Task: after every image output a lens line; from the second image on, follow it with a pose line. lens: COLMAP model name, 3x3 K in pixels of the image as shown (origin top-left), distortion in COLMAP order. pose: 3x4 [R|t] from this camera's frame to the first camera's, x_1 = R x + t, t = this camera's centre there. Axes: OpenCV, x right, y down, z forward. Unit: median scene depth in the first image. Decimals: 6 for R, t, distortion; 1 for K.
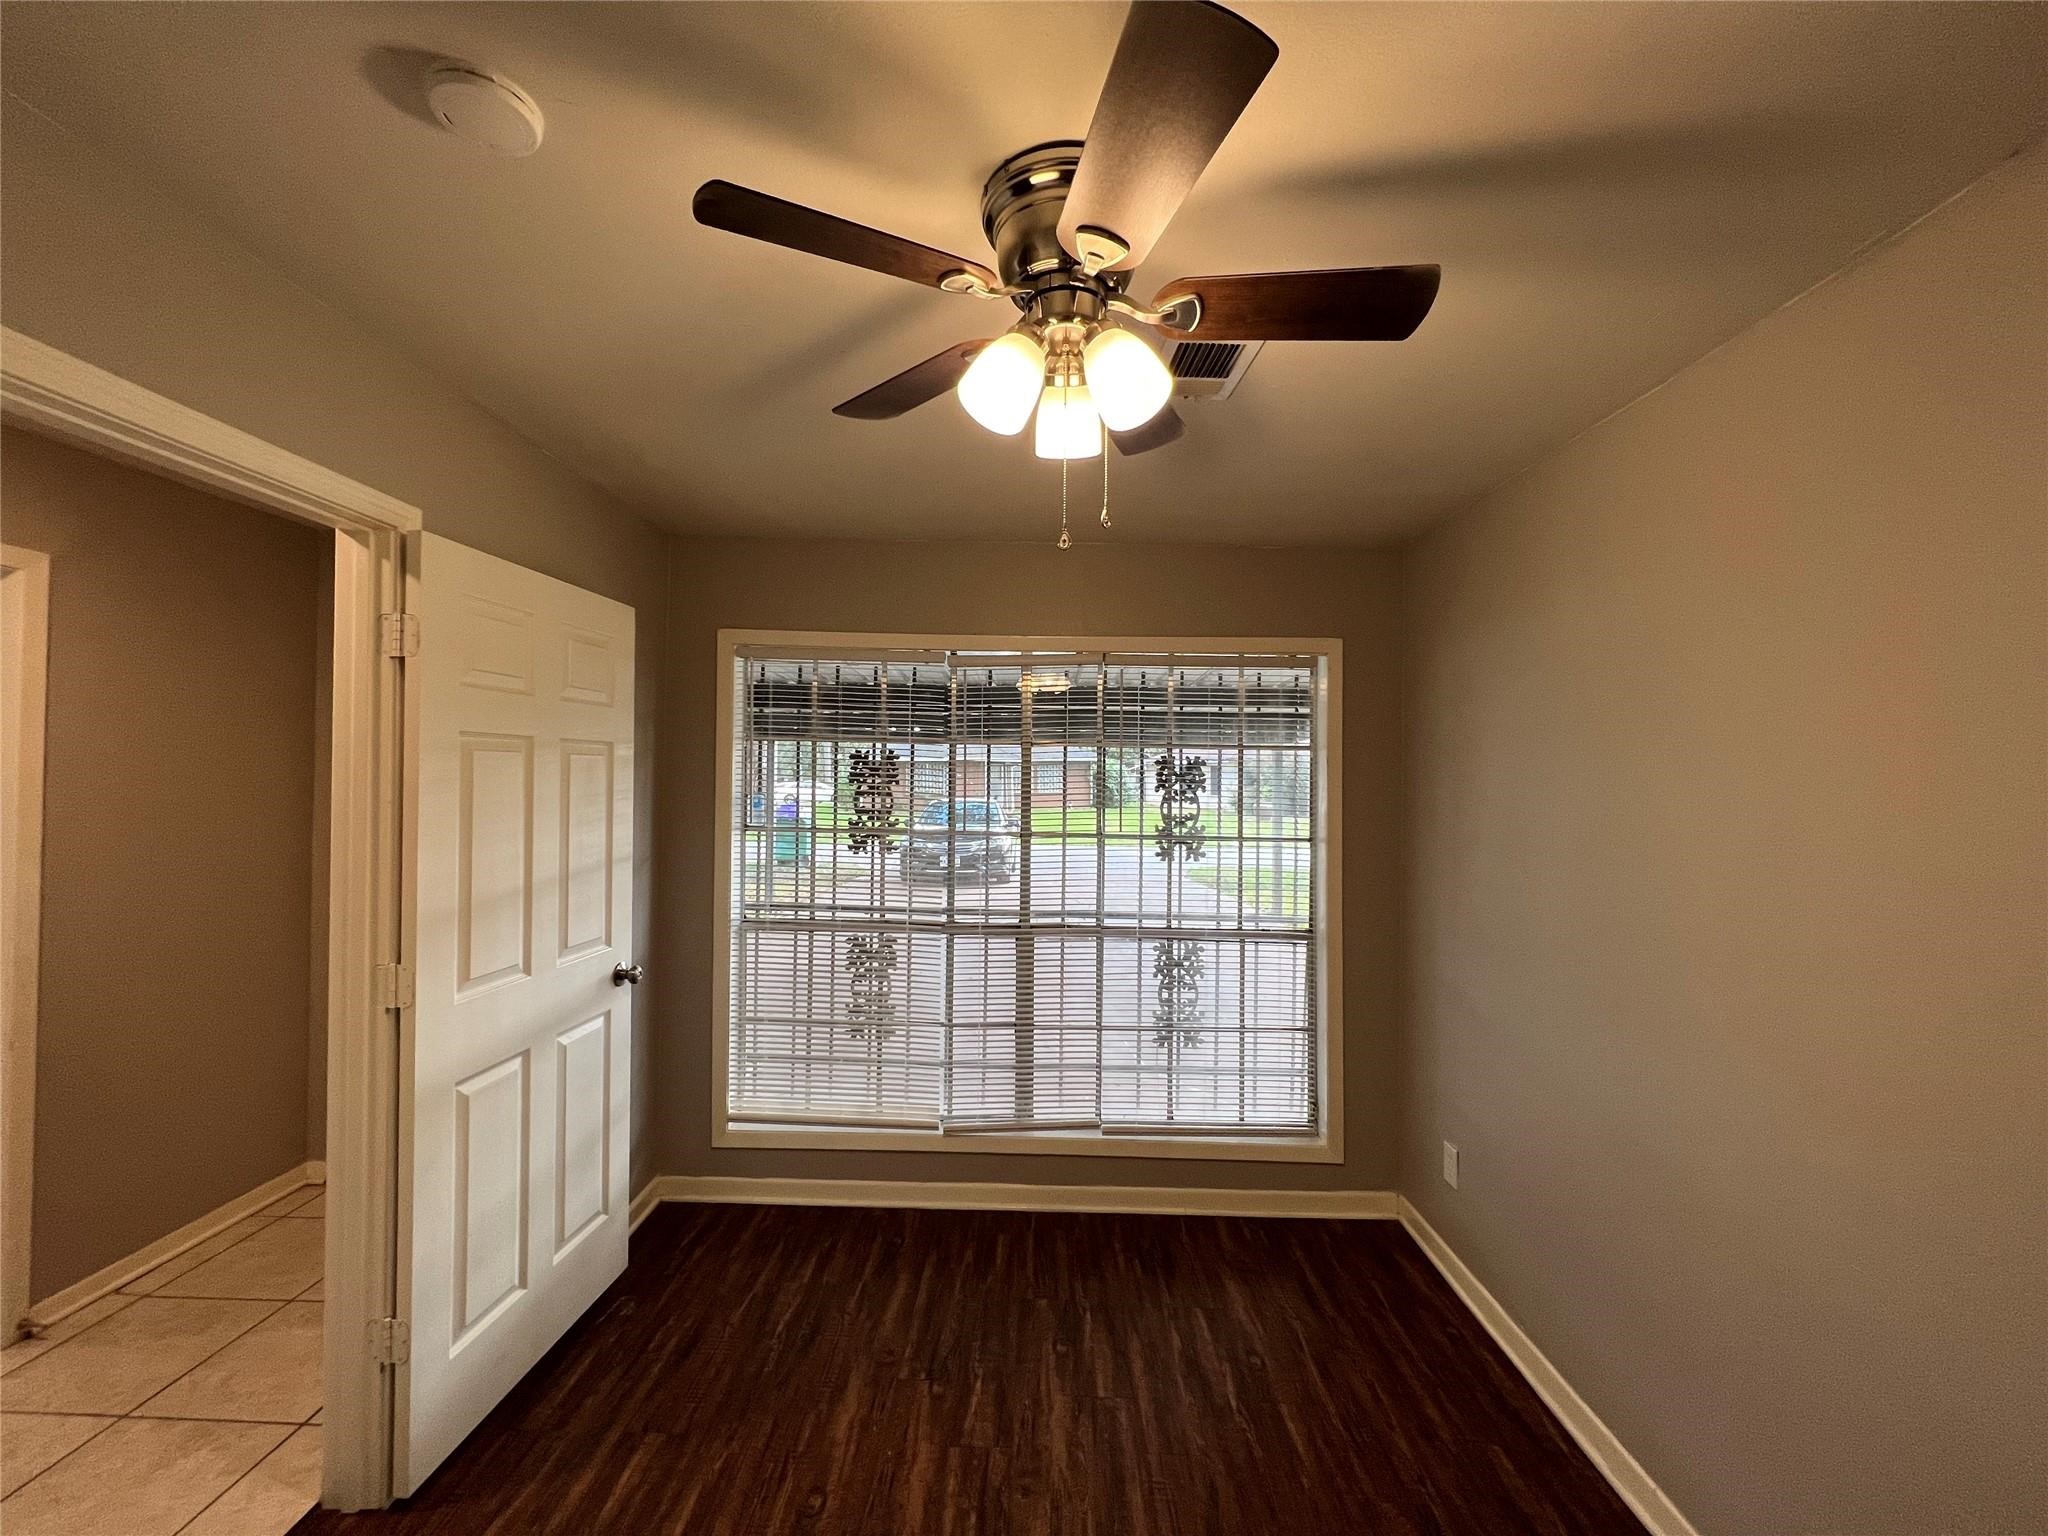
lens RADIAL K [[825.8, 0, 1020.6], [0, 825.8, 761.1], [0, 0, 1]] dist [0.001523, -0.000079]
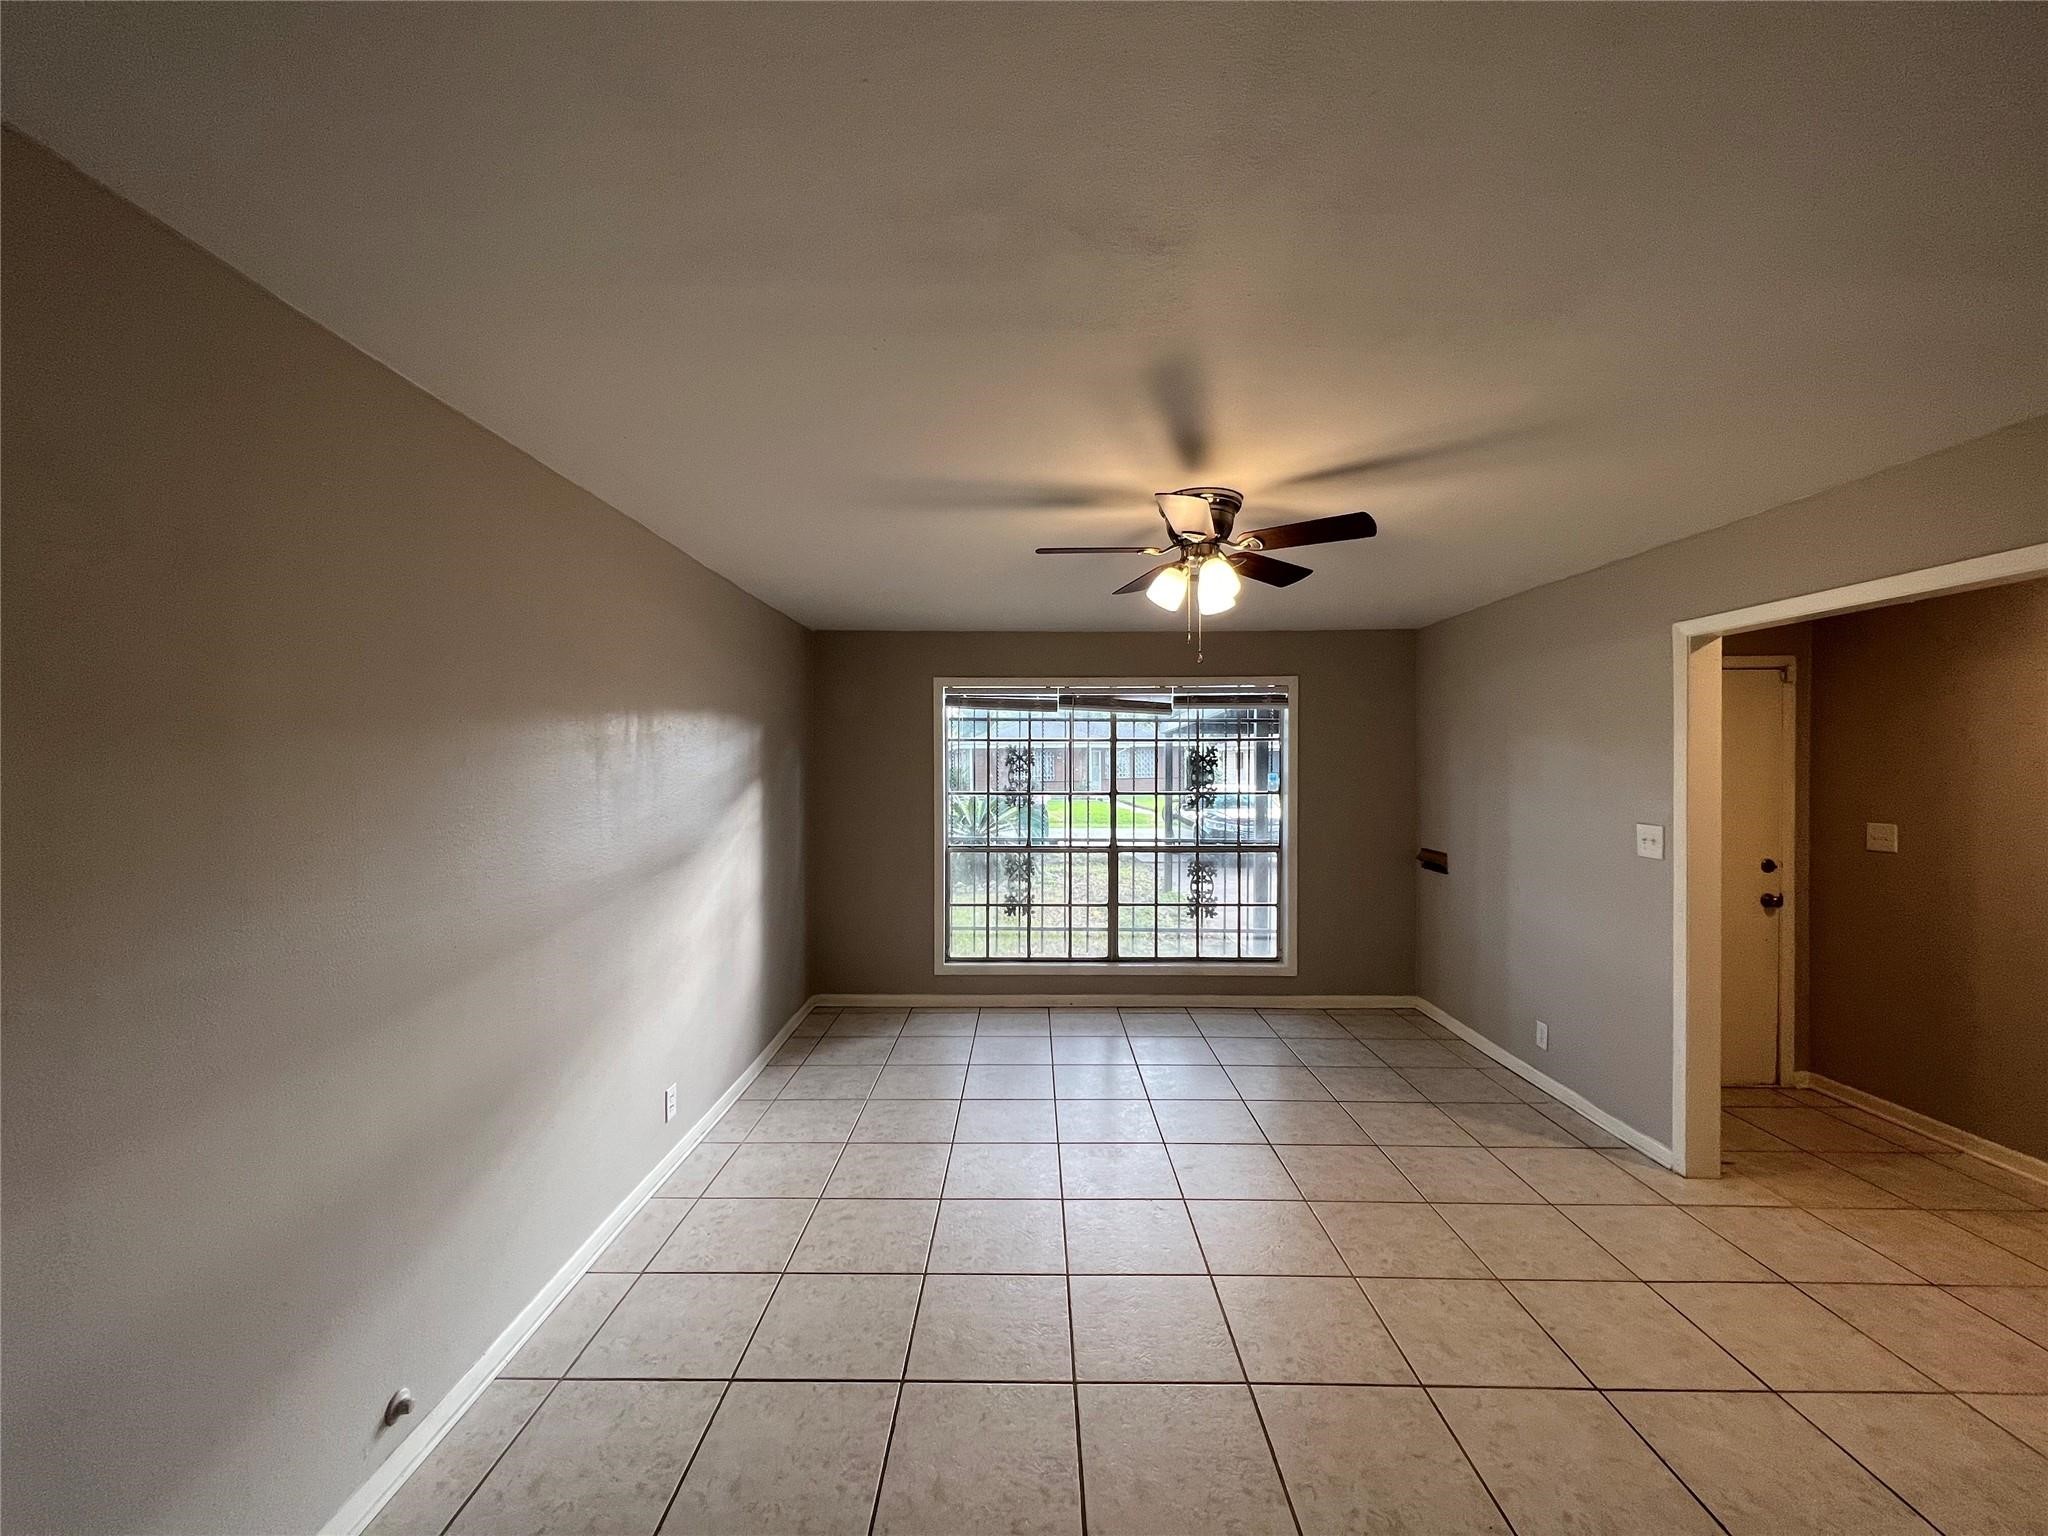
lens RADIAL K [[825.8, 0, 1020.1], [0, 825.8, 782.8], [0, 0, 1]] dist [0.001523, -0.000079]
pose [[0.999799, -0.017642, 0.009541, -0.198077], [0.017078, 0.998269, 0.056288, -0.032161], [-0.010518, -0.056113, 0.998369, -0.686985]]
